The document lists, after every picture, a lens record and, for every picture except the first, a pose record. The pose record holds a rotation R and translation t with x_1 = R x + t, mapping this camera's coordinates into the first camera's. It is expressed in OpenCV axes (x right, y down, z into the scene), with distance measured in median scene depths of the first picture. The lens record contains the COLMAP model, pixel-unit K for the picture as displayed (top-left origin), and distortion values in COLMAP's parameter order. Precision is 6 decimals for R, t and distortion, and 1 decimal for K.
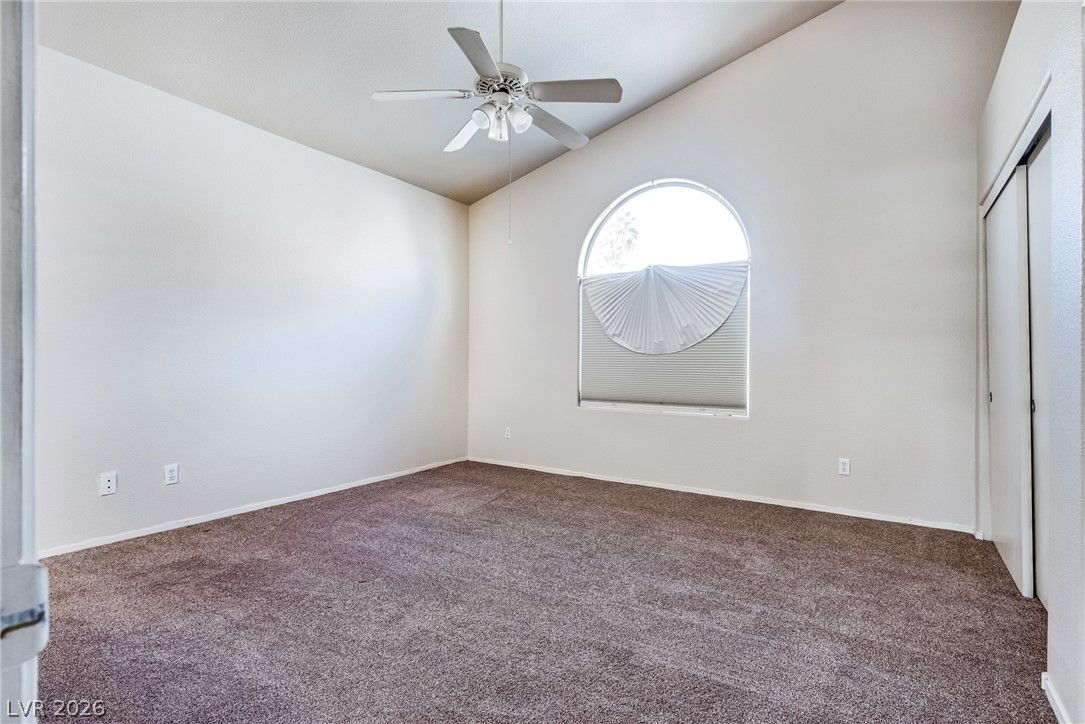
lens RADIAL K [[531.5, 0, 542.5], [0, 531.5, 362.0], [0, 0, 1]] dist [0.004868, -0.000147]
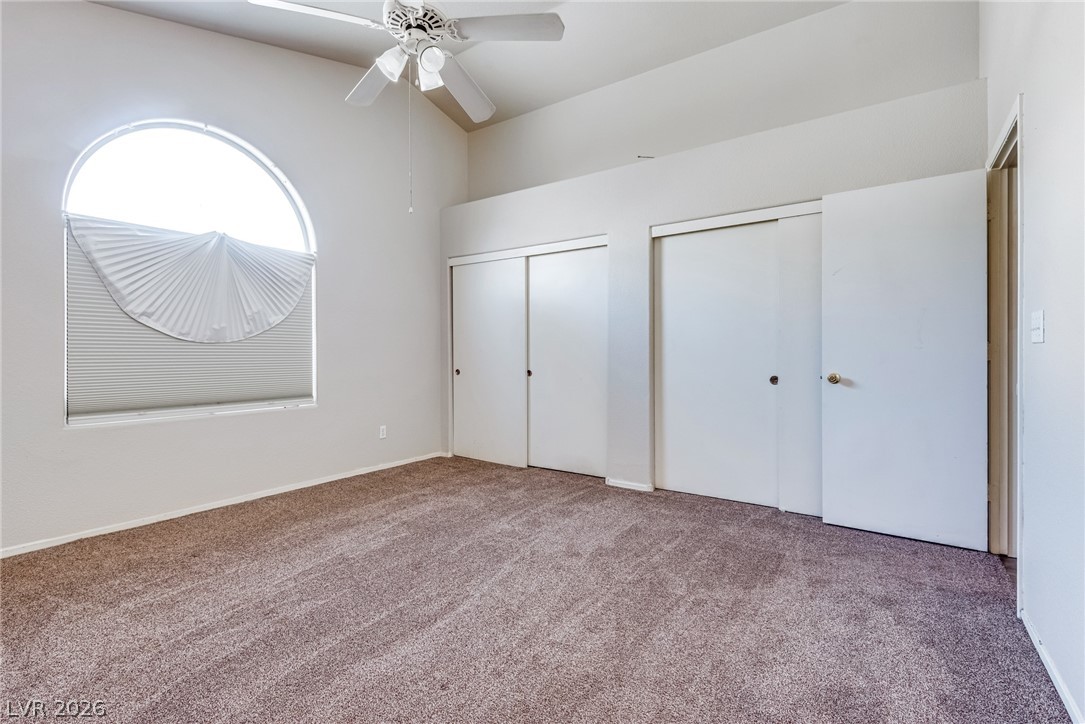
lens RADIAL K [[498.1, 0, 536.3], [0, 498.1, 345.8], [0, 0, 1]] dist [-0.000149, -0.000033]
pose [[0.022128, 0.011706, 0.999687, -0.570969], [0.004679, 0.999919, -0.011813, 0.001516], [-0.999744, 0.004939, 0.022071, 0.535011]]
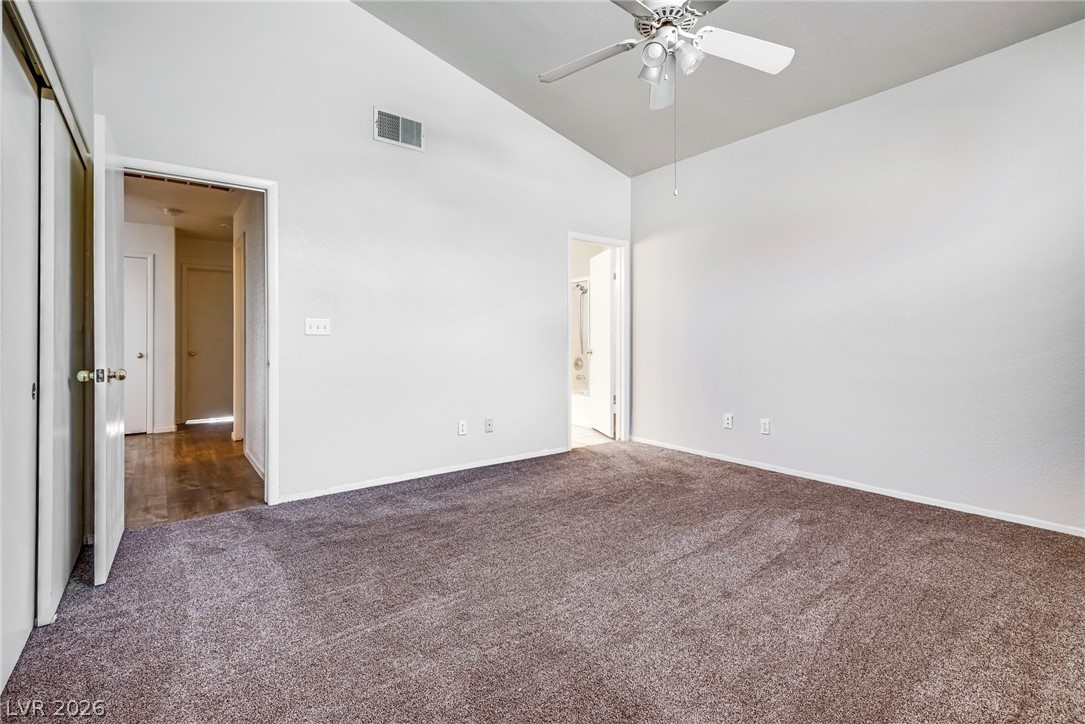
lens RADIAL K [[498.1, 0, 536.3], [0, 498.1, 345.8], [0, 0, 1]] dist [-0.000149, -0.000033]
pose [[-0.334541, 0.010597, -0.942321, 0.509507], [-0.002020, 0.999926, 0.011962, 0.001599], [0.942379, 0.005905, -0.334495, 0.719903]]
